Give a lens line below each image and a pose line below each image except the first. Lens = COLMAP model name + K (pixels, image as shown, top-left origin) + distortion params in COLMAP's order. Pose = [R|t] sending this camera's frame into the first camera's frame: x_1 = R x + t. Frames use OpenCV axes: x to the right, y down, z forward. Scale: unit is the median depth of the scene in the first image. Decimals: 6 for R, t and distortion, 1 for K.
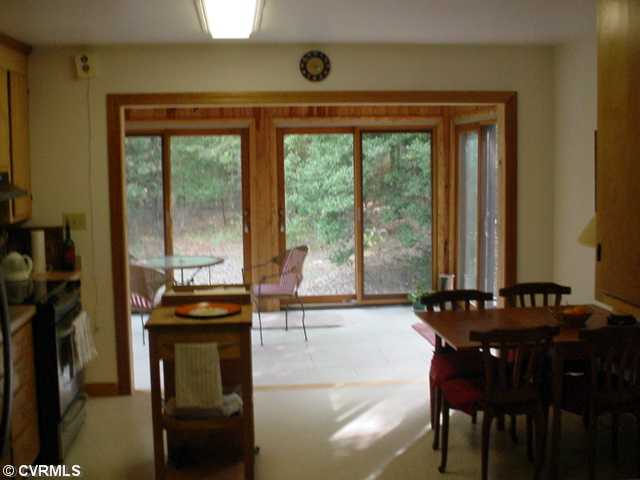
lens RADIAL K [[835.4, 0, 320.0], [0, 835.4, 240.0], [0, 0, 1]] dist [-0.160822, 0.012099]
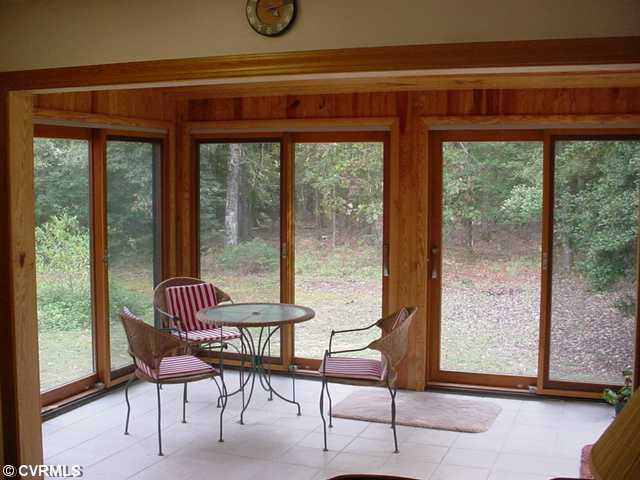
lens RADIAL K [[835.4, 0, 320.0], [0, 835.4, 240.0], [0, 0, 1]] dist [-0.160822, 0.012099]
pose [[0.895507, 0.051294, -0.442082, 0.179531], [-0.061141, 0.998097, -0.008043, -0.031666], [0.440828, 0.034232, 0.896938, 0.330766]]
